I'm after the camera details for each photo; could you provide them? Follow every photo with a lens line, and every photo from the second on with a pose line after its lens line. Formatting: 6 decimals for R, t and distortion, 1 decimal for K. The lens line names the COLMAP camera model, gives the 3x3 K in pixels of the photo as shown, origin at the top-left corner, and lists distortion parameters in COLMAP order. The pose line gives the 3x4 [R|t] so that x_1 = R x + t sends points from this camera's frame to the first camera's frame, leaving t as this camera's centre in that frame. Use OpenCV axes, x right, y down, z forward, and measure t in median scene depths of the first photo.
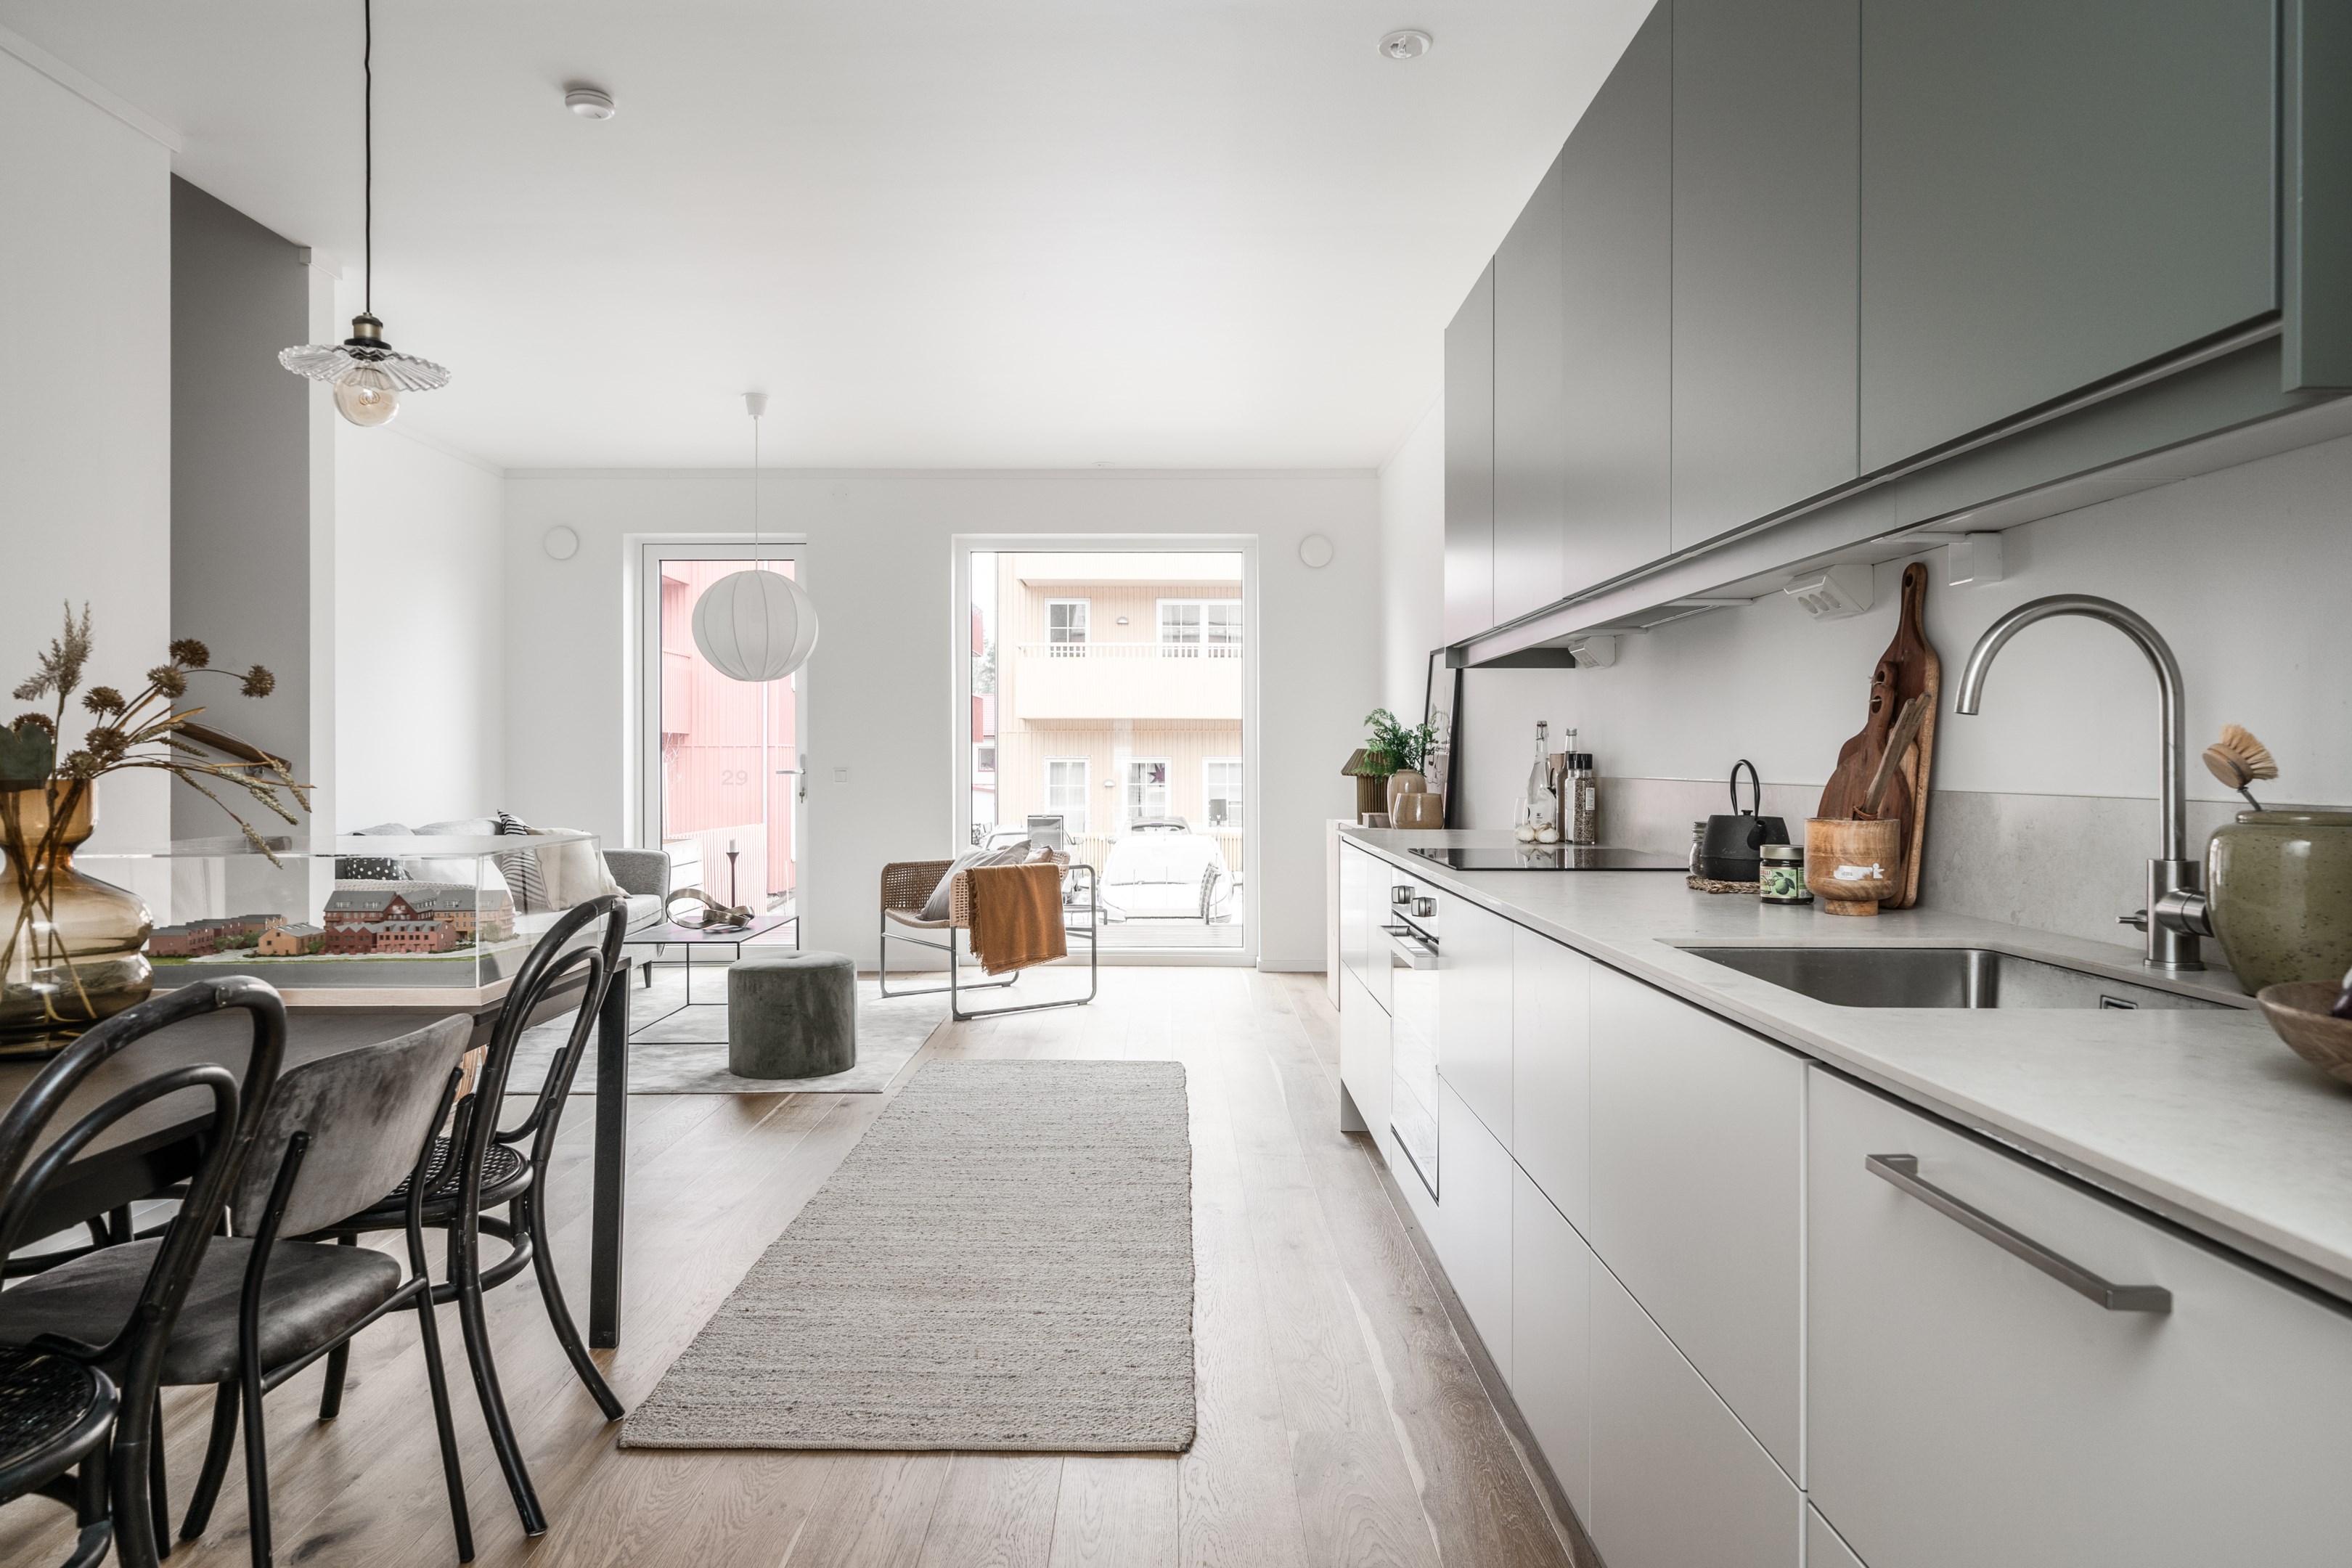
lens RADIAL K [[1532.2, 0, 1175.3], [0, 1532.2, 767.7], [0, 0, 1]] dist [0.006081, 0.000417]
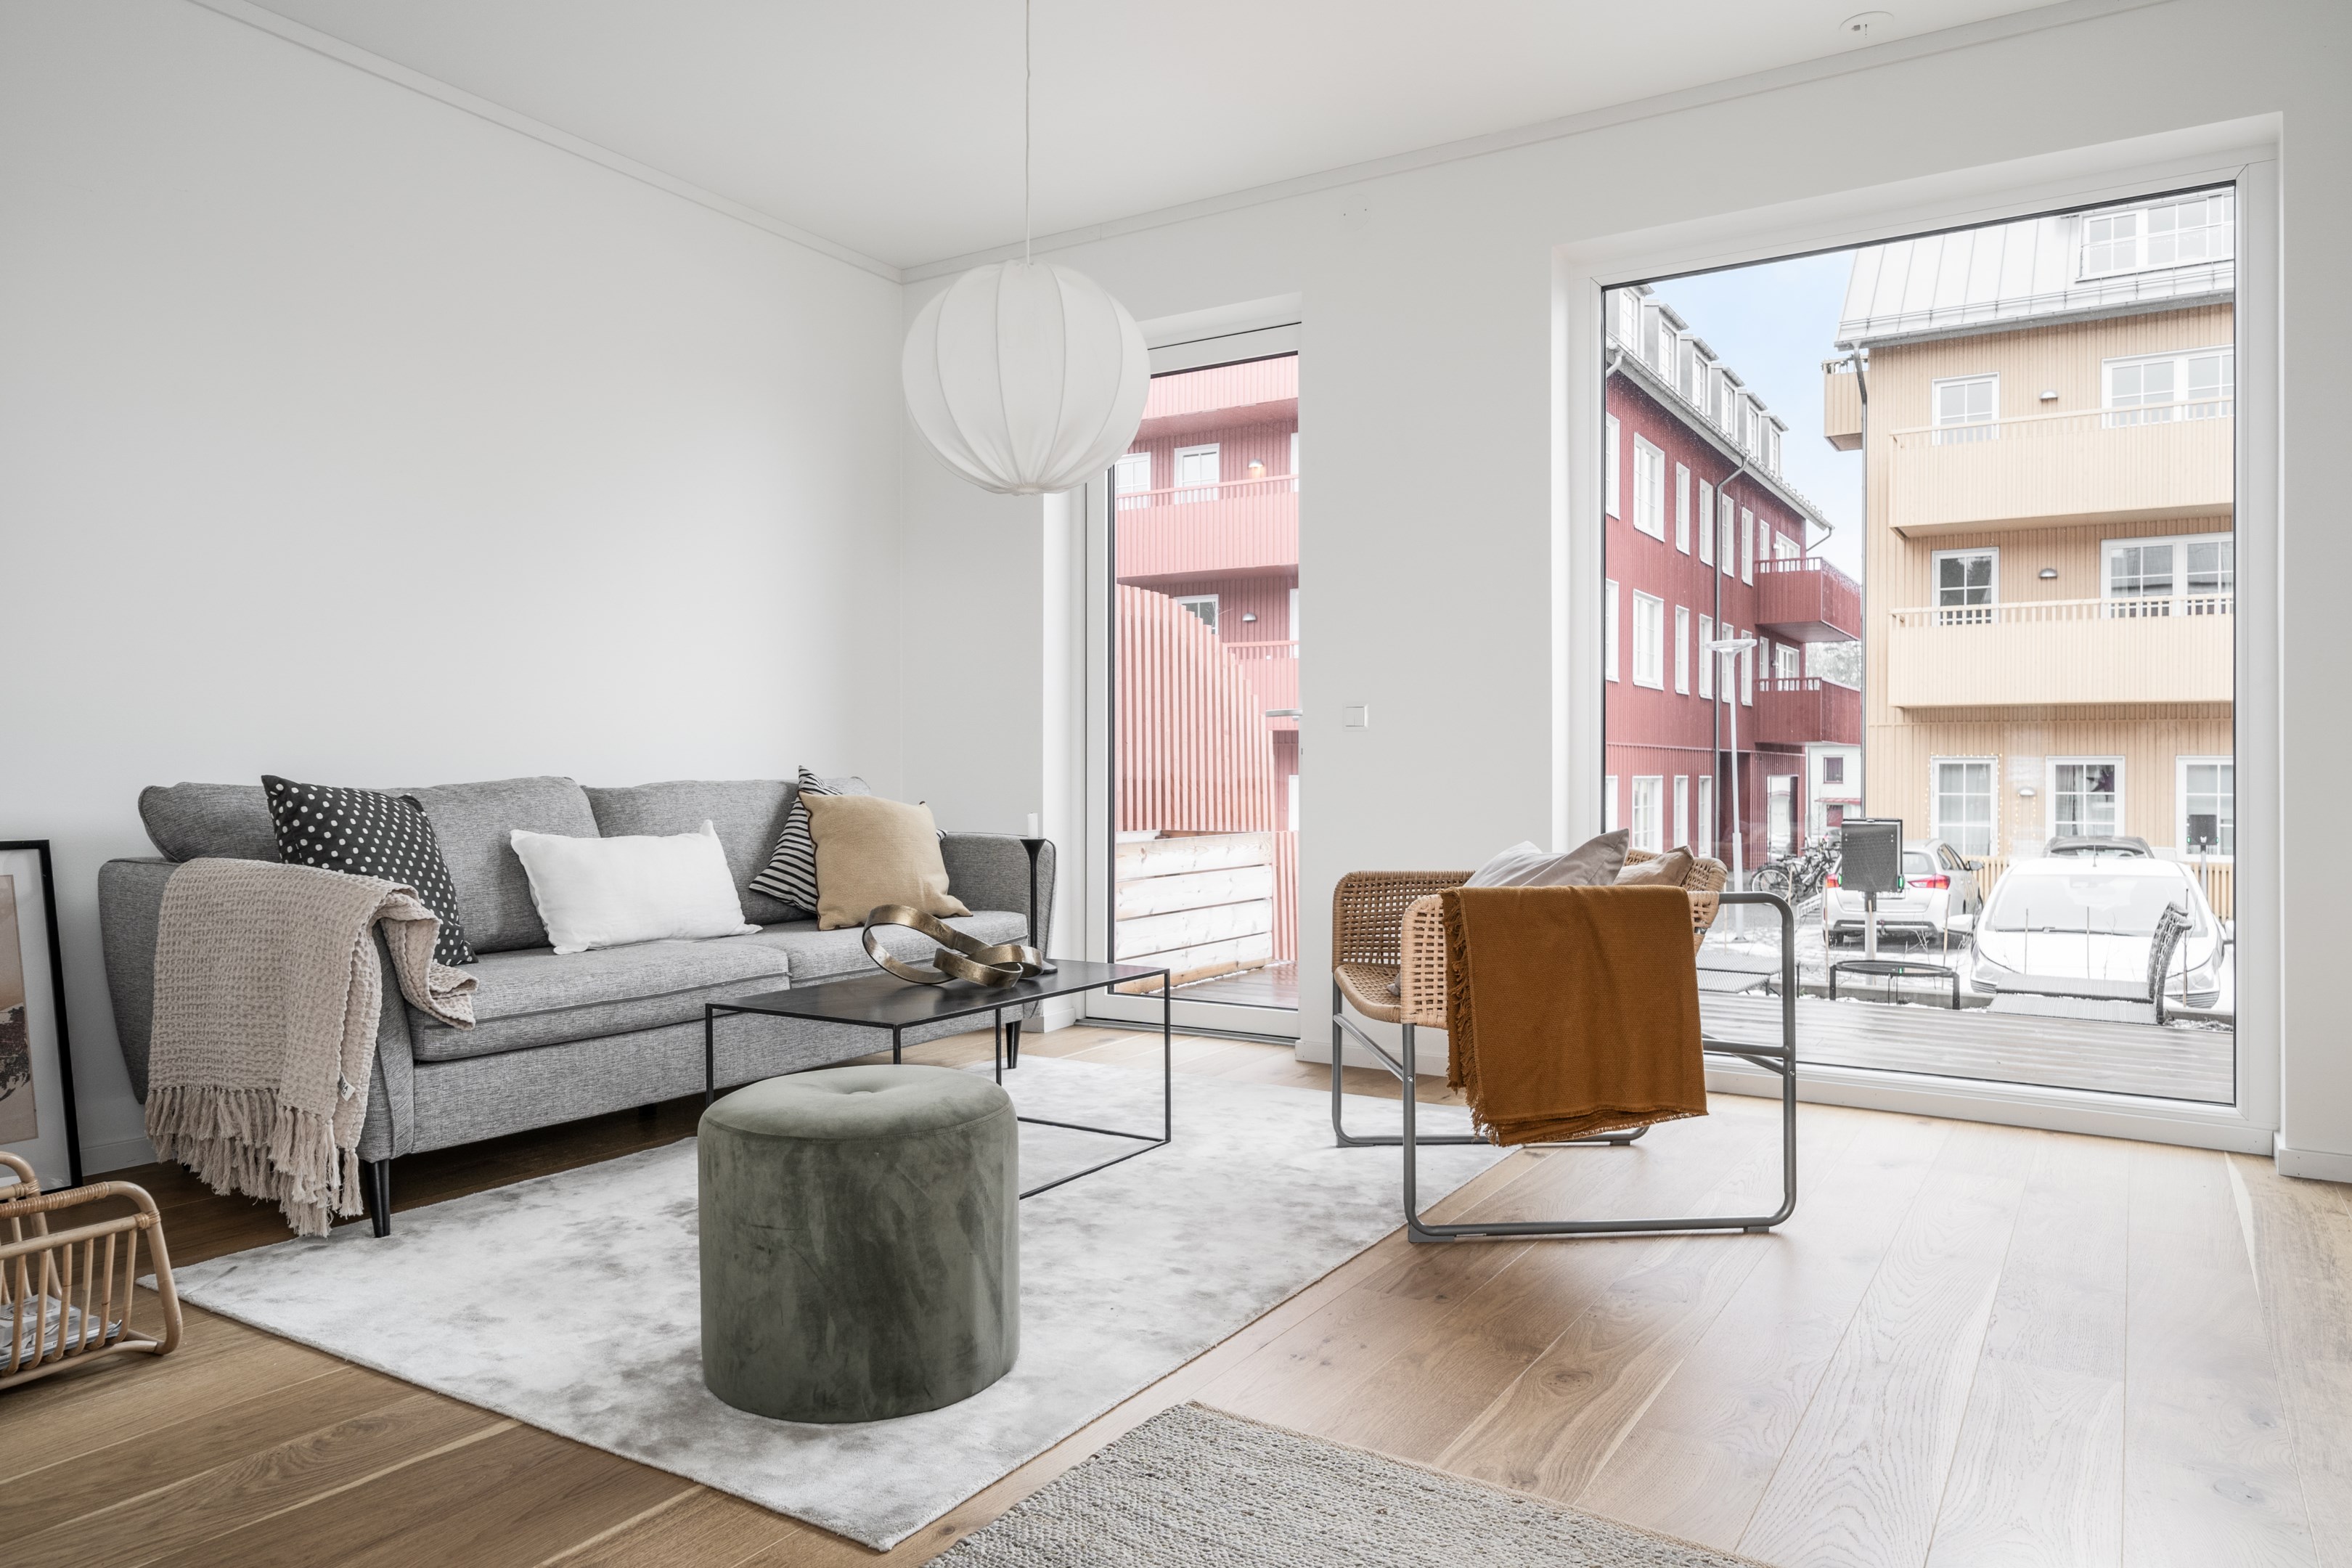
lens RADIAL K [[1532.2, 0, 1181.7], [0, 1532.2, 785.2], [0, 0, 1]] dist [0.006081, 0.000417]
pose [[0.846051, 0.003980, -0.533086, 0.024513], [-0.004802, 0.999988, -0.000156, 0.031094], [0.533080, 0.002692, 0.846061, 0.497086]]
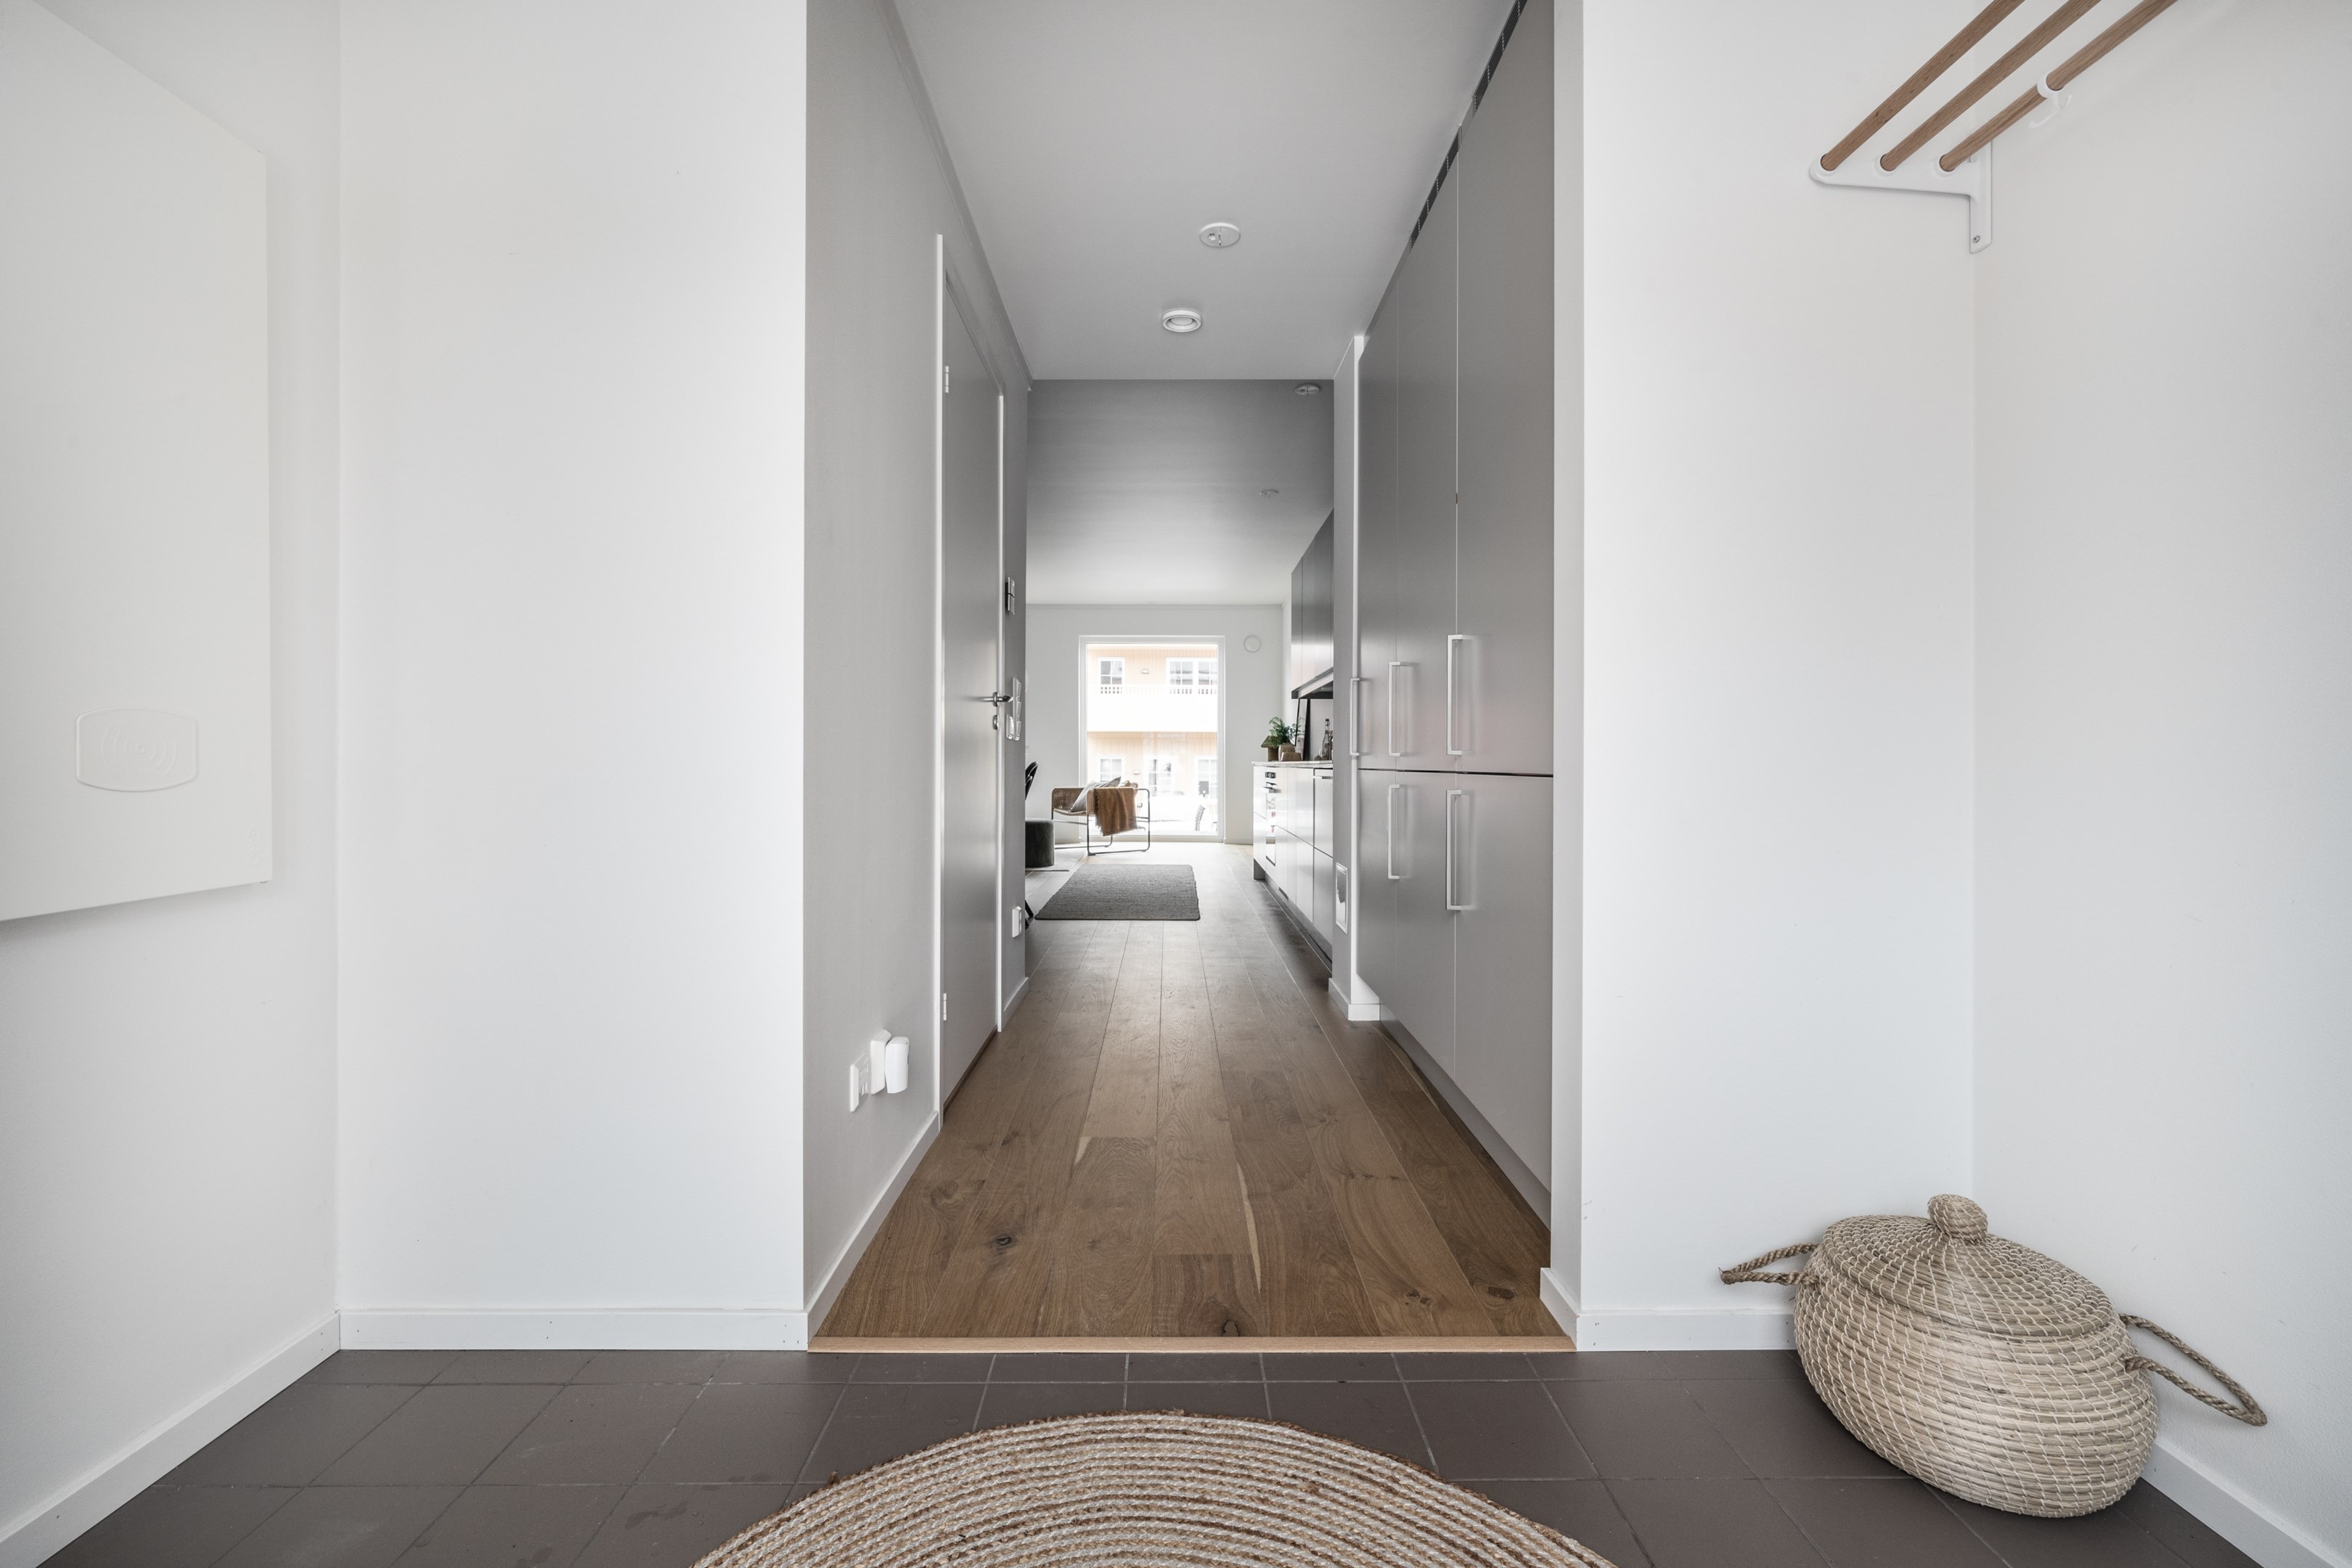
lens RADIAL K [[1086.6, 0, 1175.7], [0, 1086.6, 779.2], [0, 0, 1]] dist [0.000259, 0.000000]
pose [[0.999995, 0.001286, 0.003004, -0.016960], [-0.001307, 0.999974, 0.007100, 0.034431], [-0.002995, -0.007104, 0.999970, -0.494742]]
